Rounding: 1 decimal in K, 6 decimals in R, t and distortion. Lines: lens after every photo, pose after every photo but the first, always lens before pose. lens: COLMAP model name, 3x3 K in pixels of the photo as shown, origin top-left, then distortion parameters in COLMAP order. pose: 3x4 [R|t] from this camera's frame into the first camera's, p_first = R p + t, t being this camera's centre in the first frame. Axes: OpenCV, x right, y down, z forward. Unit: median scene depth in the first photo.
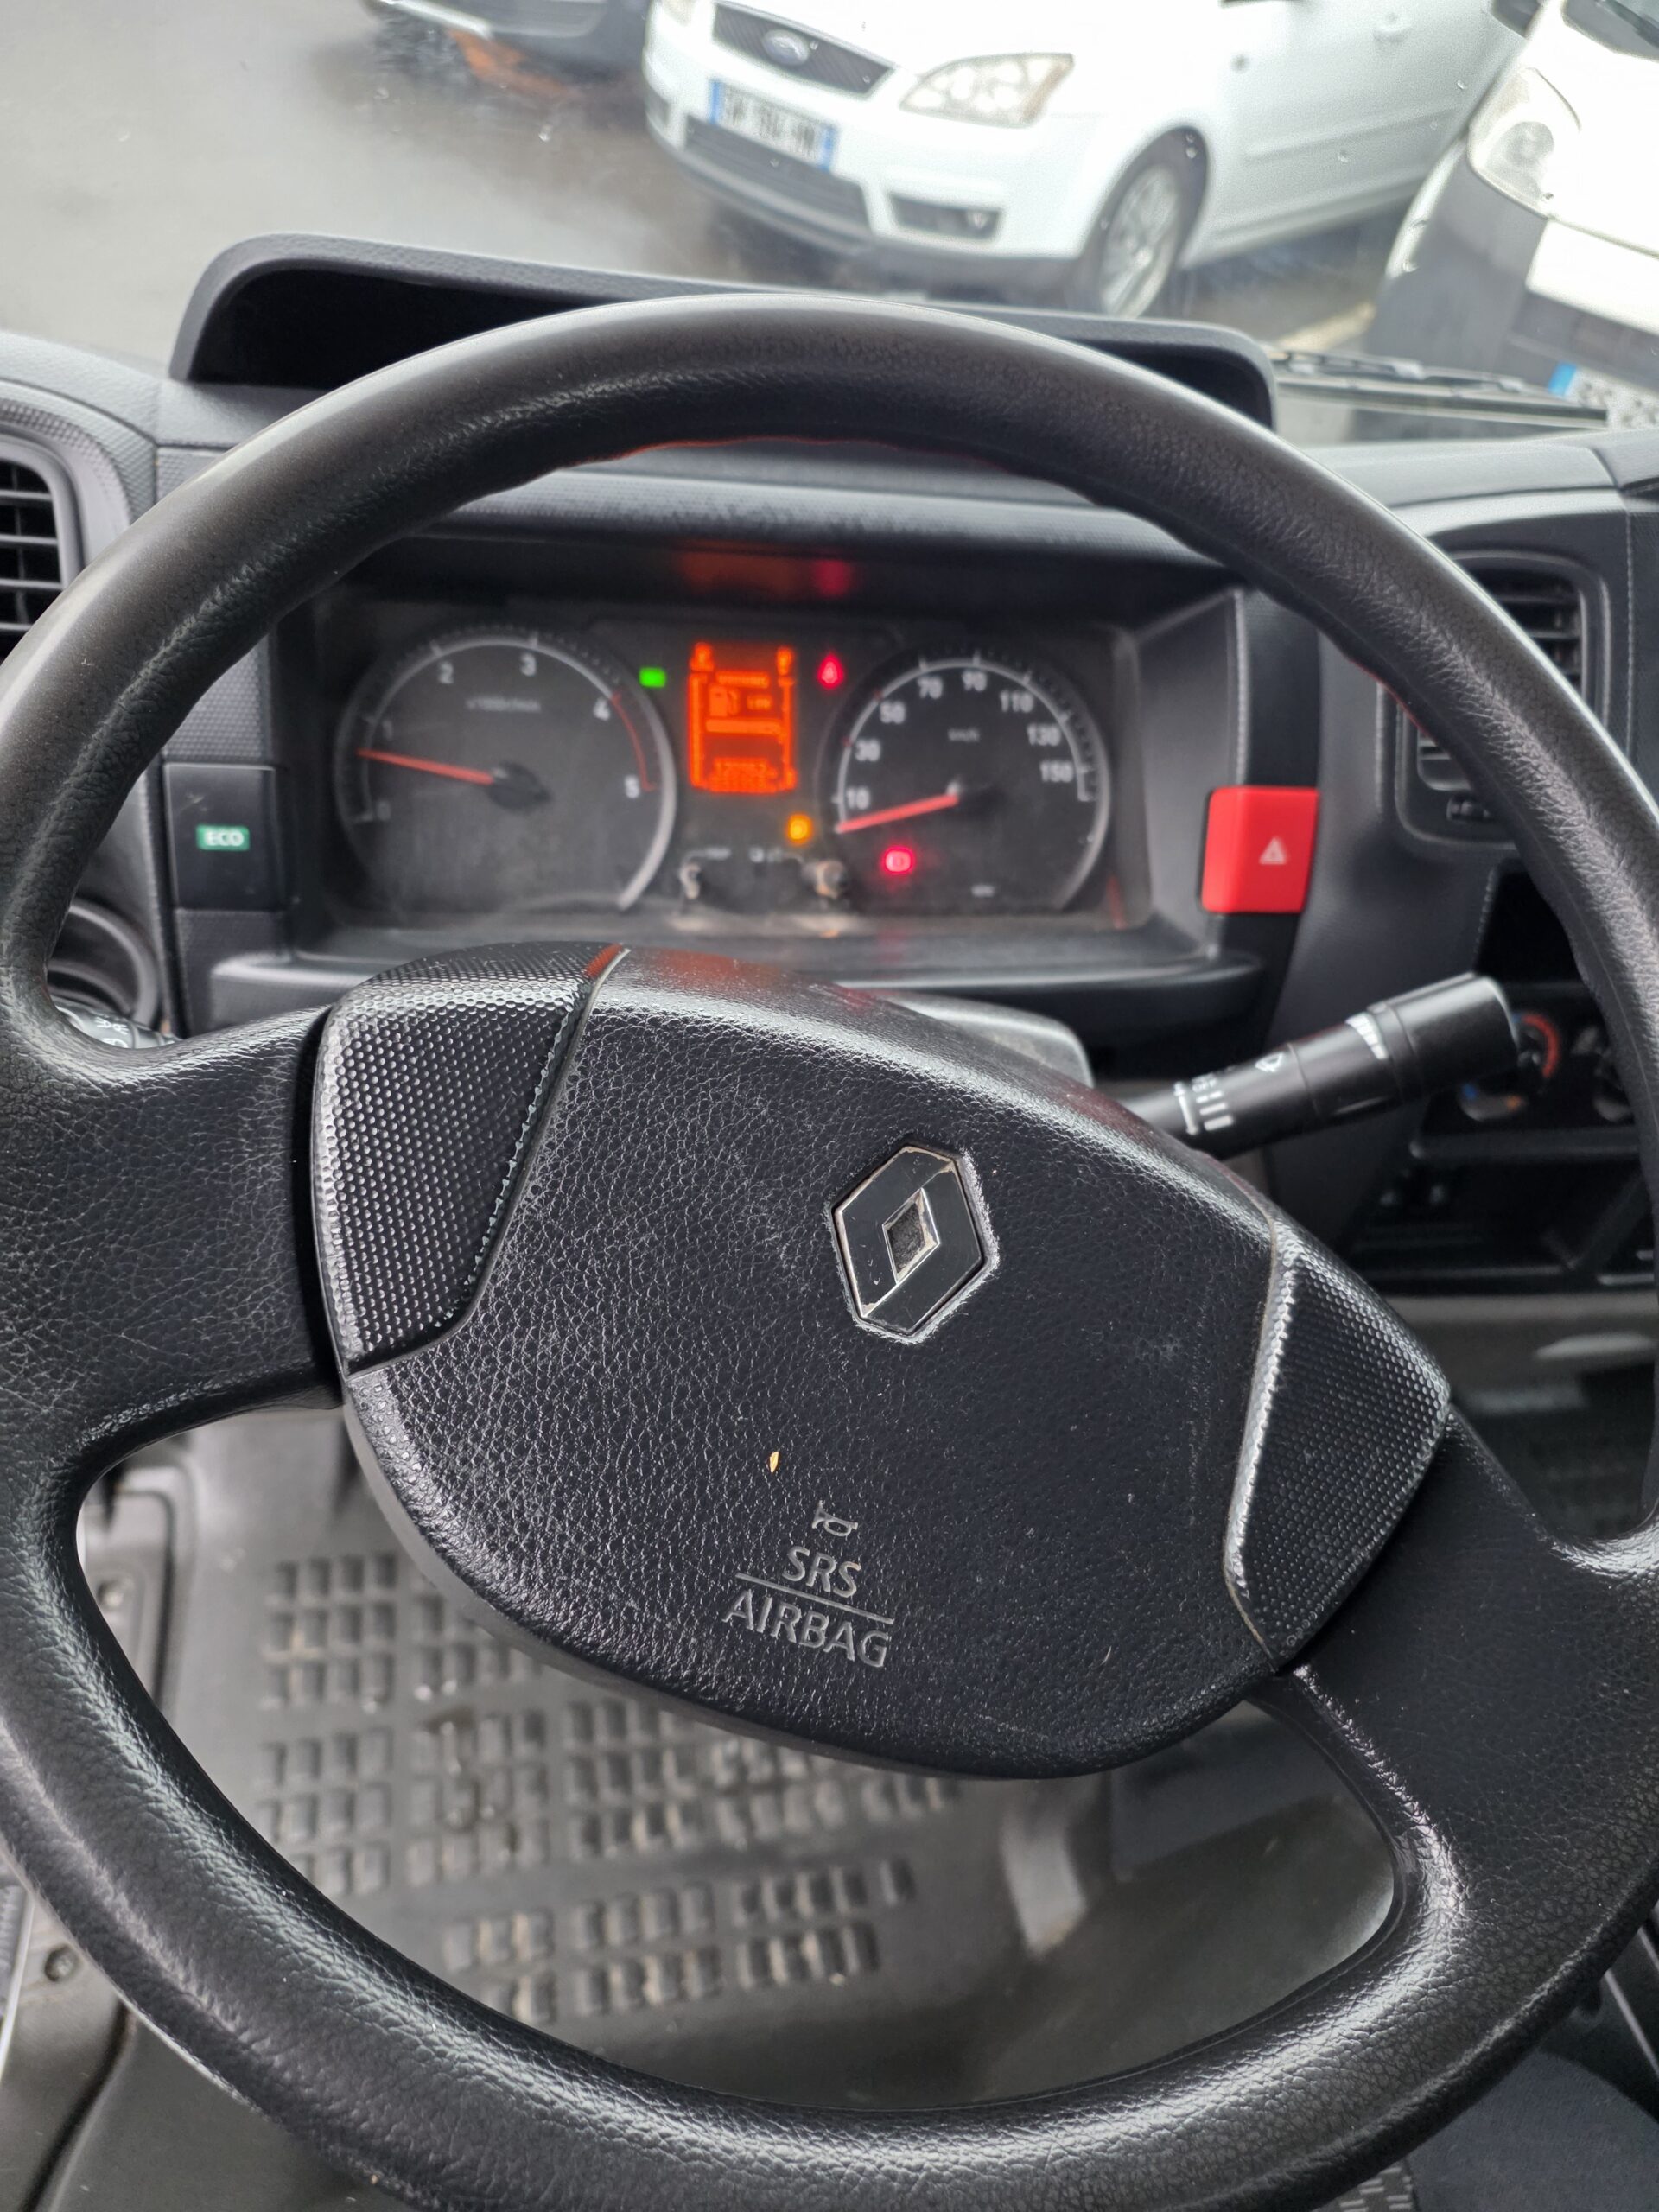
lens RADIAL K [[1516.1, 0, 837.2], [0, 1516.1, 1110.5], [0, 0, 1]] dist [0.062673, -0.080429]
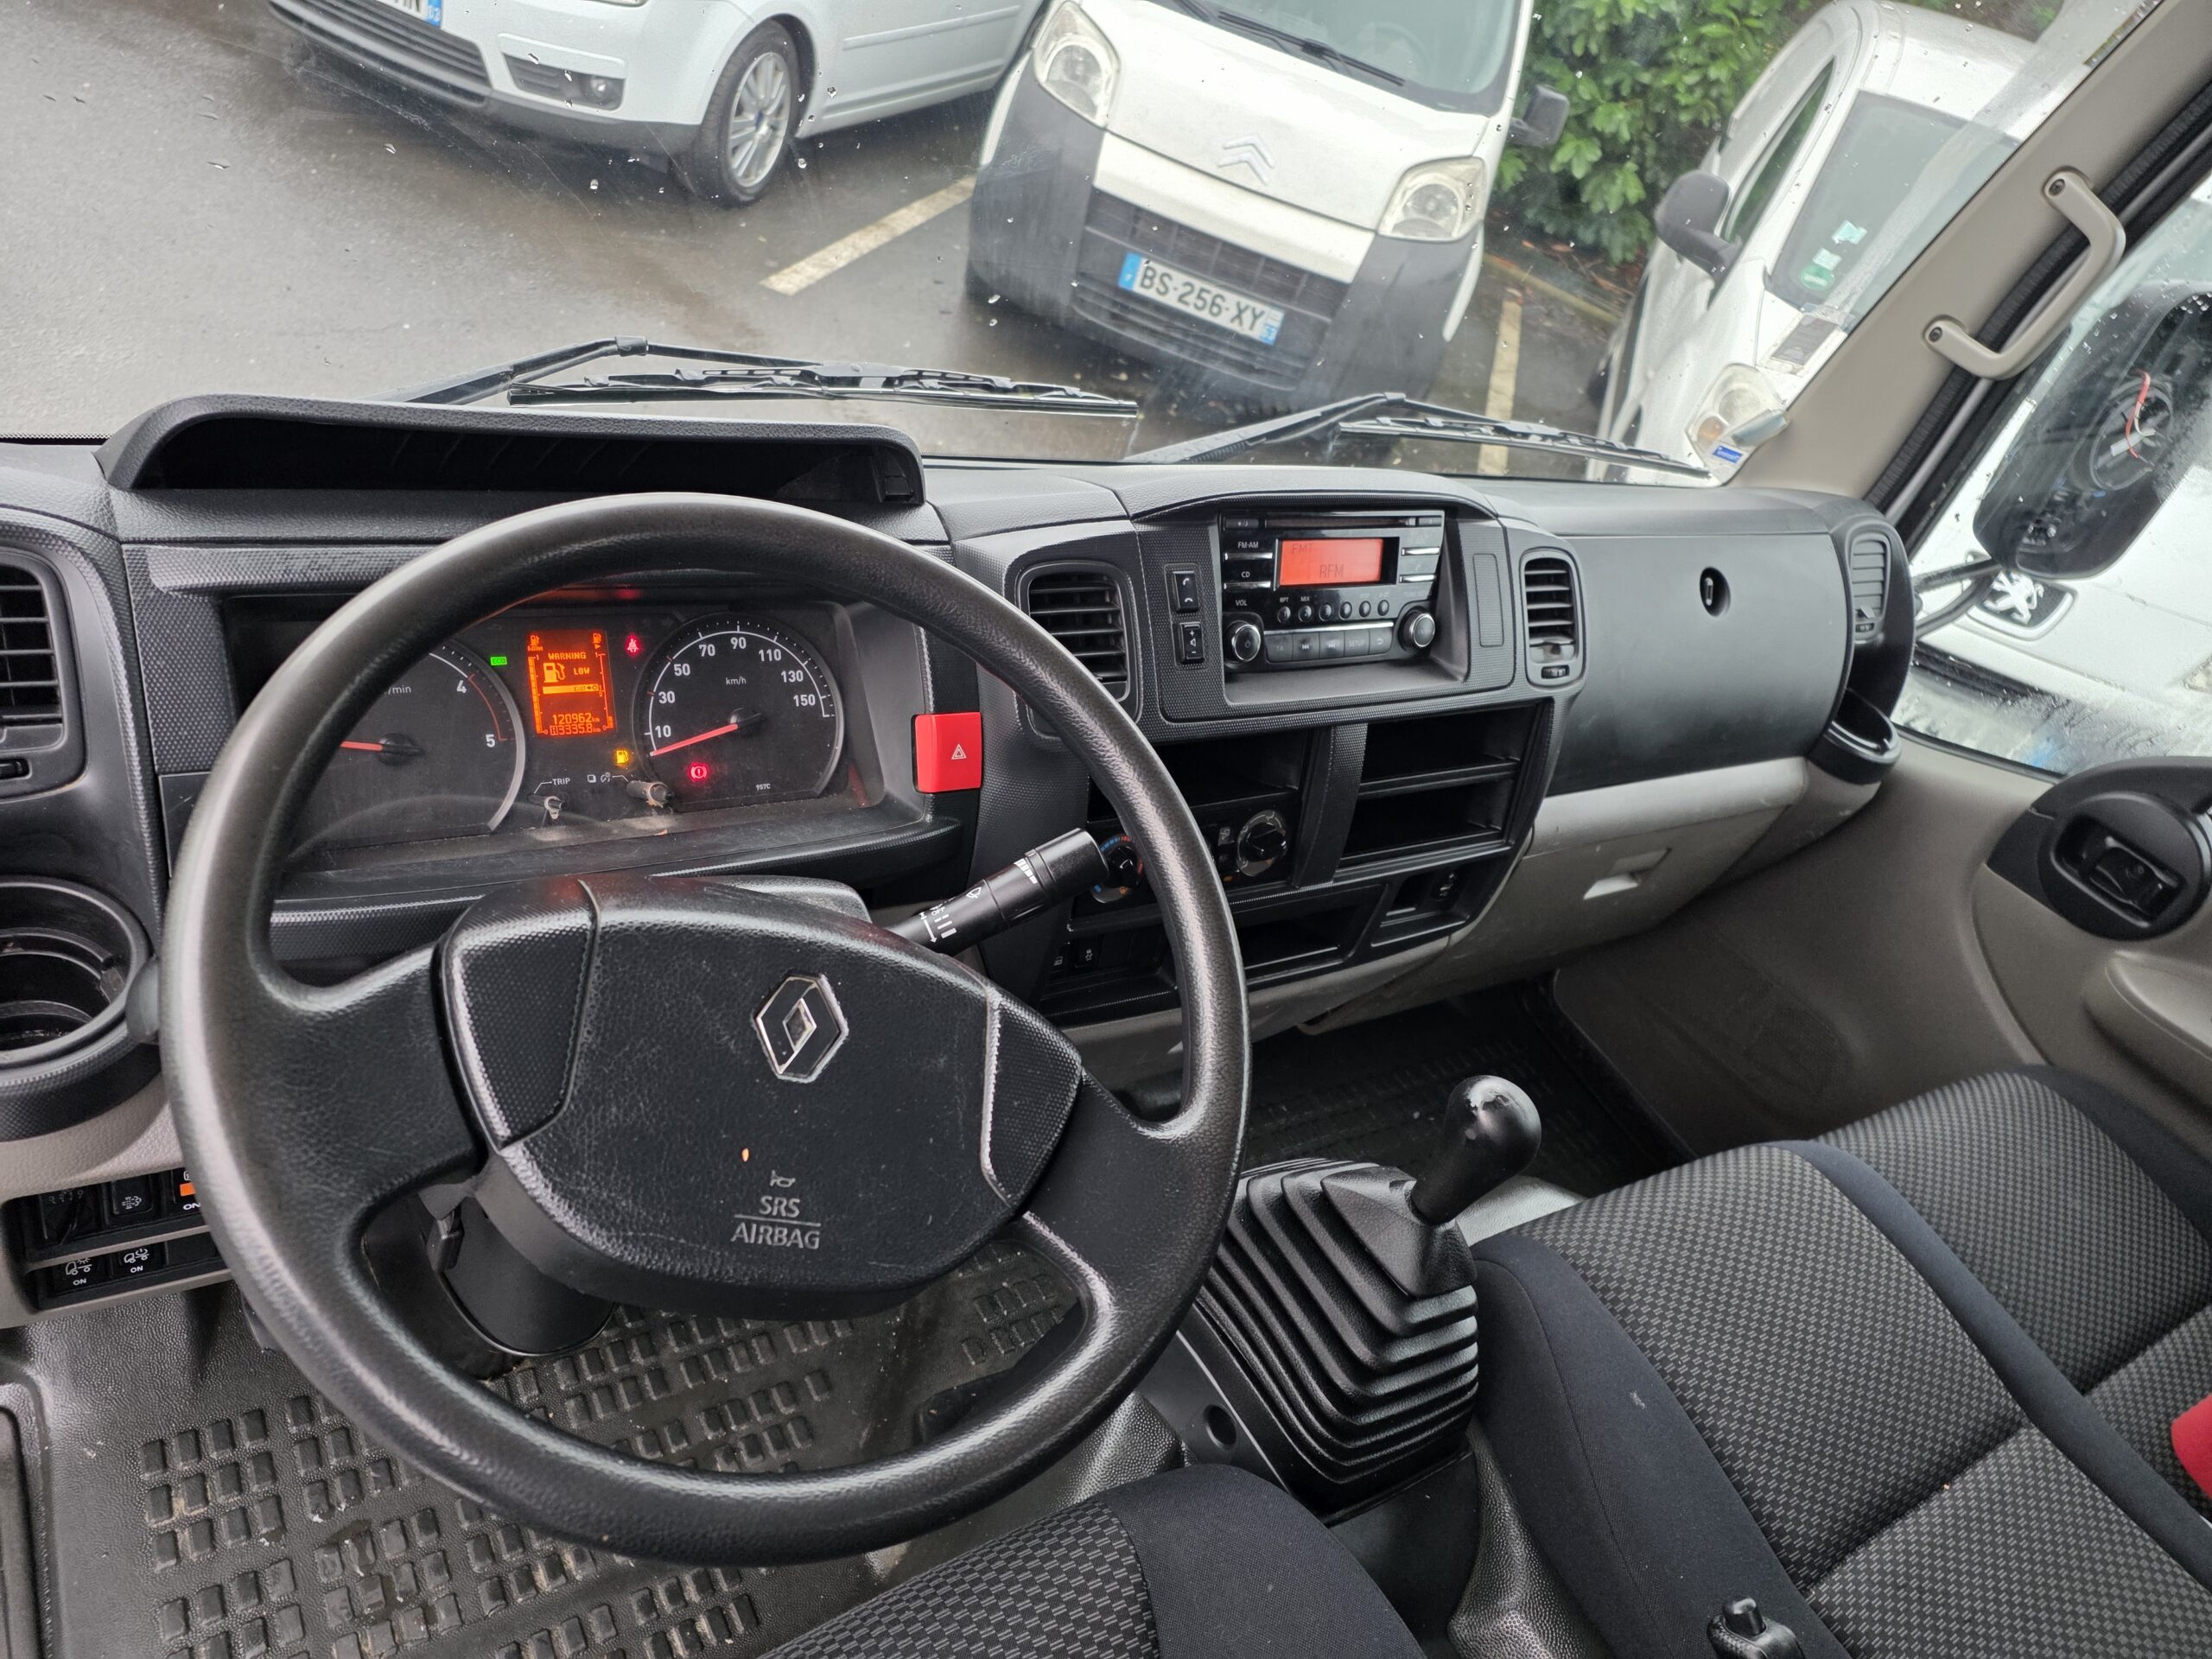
lens RADIAL K [[1440.5, 0, 1118.2], [0, 1440.5, 856.6], [0, 0, 1]] dist [0.150425, -0.180703]
pose [[0.923515, -0.114461, 0.366085, -0.116227], [0.126903, 0.991864, -0.010018, -0.028703], [-0.361960, 0.055709, 0.930527, -0.428980]]
